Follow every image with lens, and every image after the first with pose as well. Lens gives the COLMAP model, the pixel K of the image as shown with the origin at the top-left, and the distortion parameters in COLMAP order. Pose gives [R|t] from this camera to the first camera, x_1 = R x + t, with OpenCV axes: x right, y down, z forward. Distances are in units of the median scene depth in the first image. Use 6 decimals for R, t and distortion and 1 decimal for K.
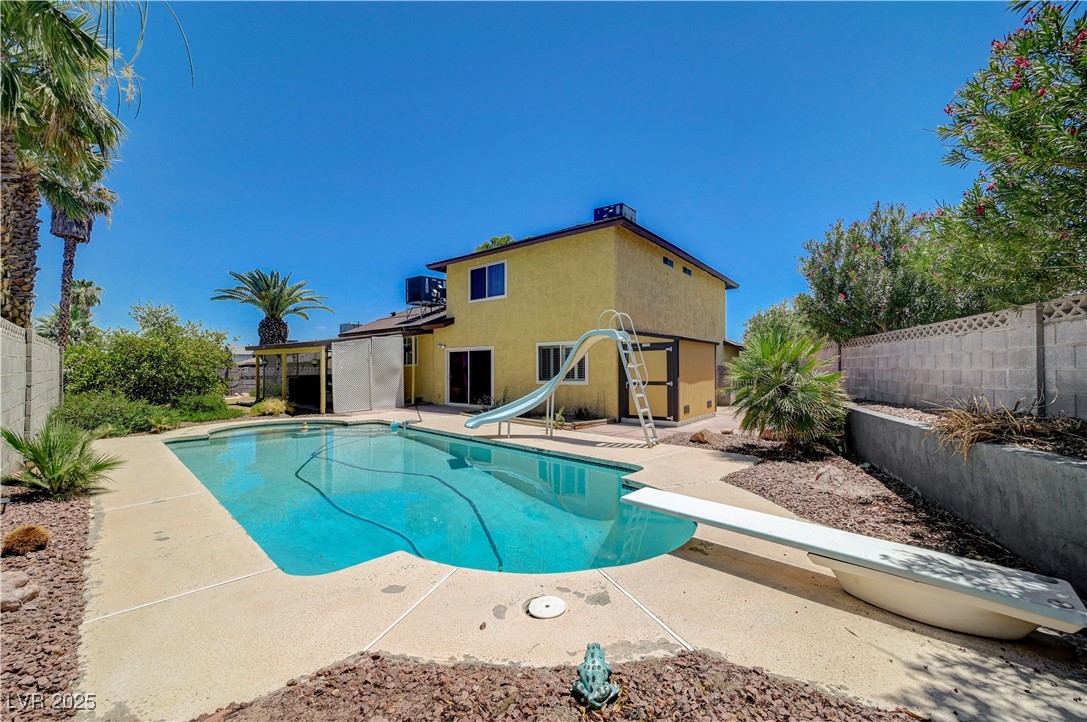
lens RADIAL K [[429.1, 0, 543.5], [0, 429.1, 361.0], [0, 0, 1]] dist [-0.001578, 0.000169]
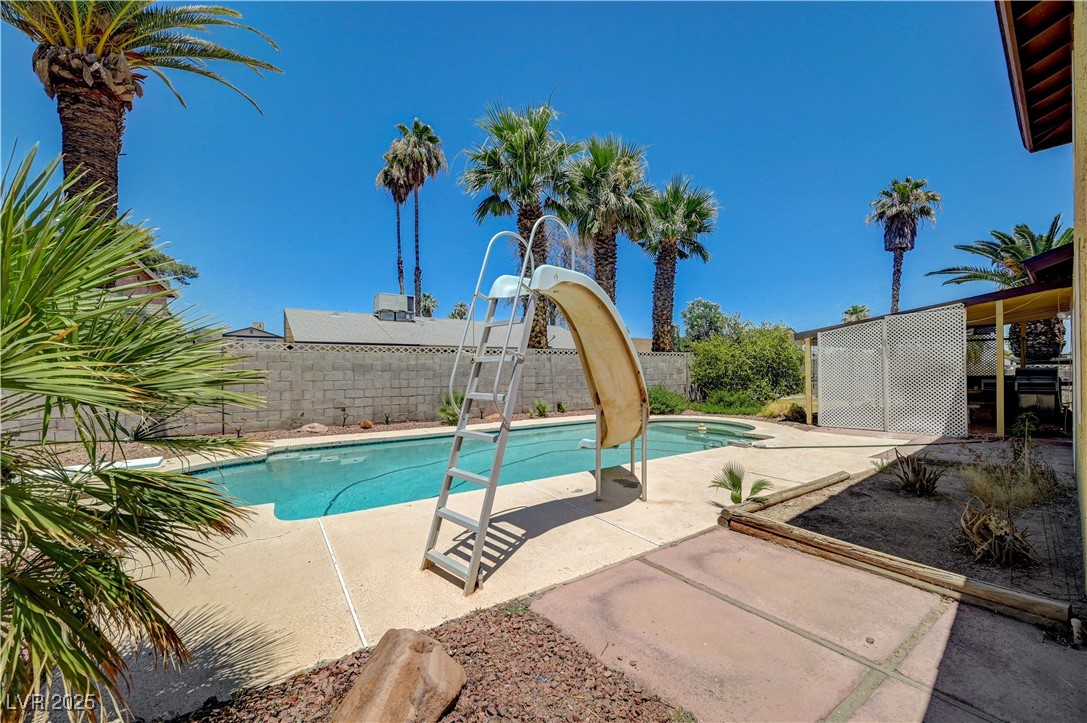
lens RADIAL K [[429.1, 0, 543.5], [0, 429.1, 361.5], [0, 0, 1]] dist [-0.001578, 0.000169]
pose [[-0.216936, -0.016333, -0.976049, 0.357780], [0.020716, 0.999558, -0.021331, 0.014785], [0.975966, -0.024847, -0.216502, 0.698977]]
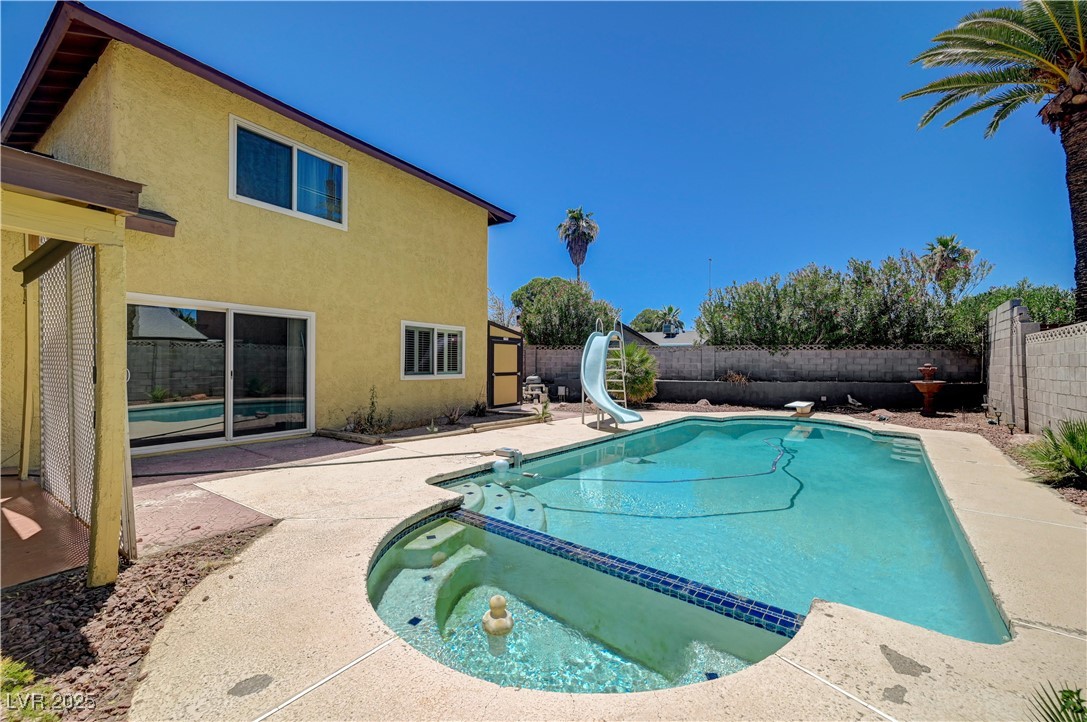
lens RADIAL K [[429.1, 0, 543.5], [0, 429.1, 361.0], [0, 0, 1]] dist [-0.001578, 0.000169]
pose [[-0.085210, 0.009700, 0.996316, -0.704732], [-0.029581, 0.999487, -0.012261, 0.024124], [-0.995924, -0.030517, -0.084879, 0.823139]]
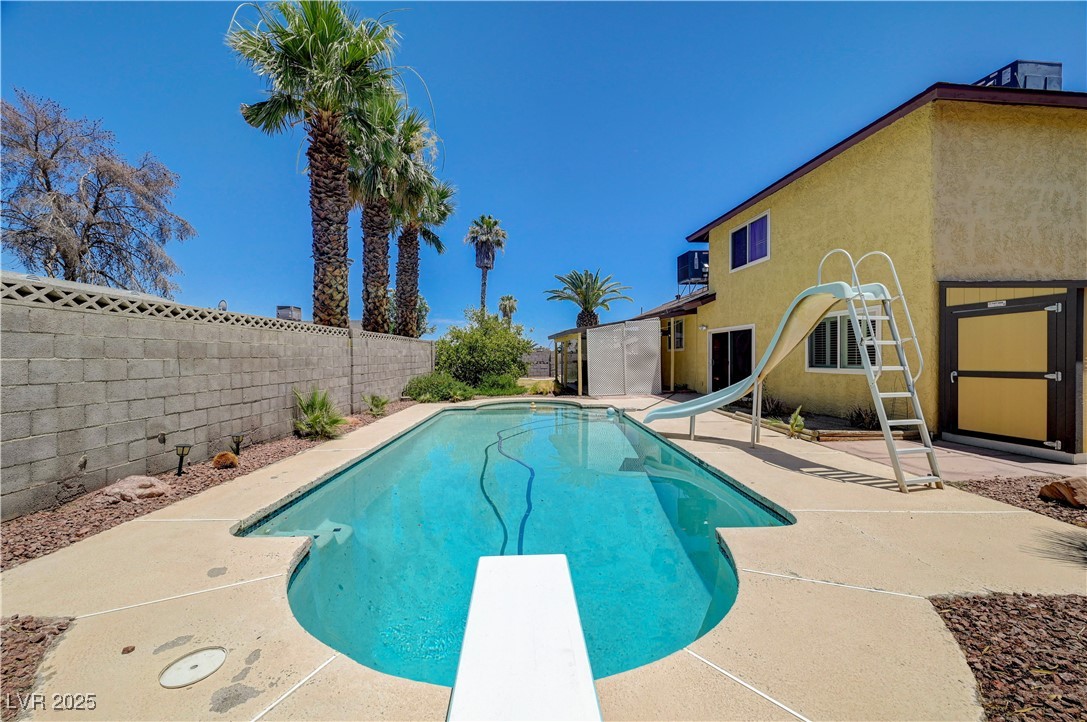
lens RADIAL K [[429.1, 0, 543.5], [0, 429.1, 361.0], [0, 0, 1]] dist [-0.001578, 0.000169]
pose [[0.709448, 0.002504, -0.704753, 0.177414], [0.019746, 0.999530, 0.023430, 0.008804], [0.704481, -0.030539, 0.709066, 0.173159]]
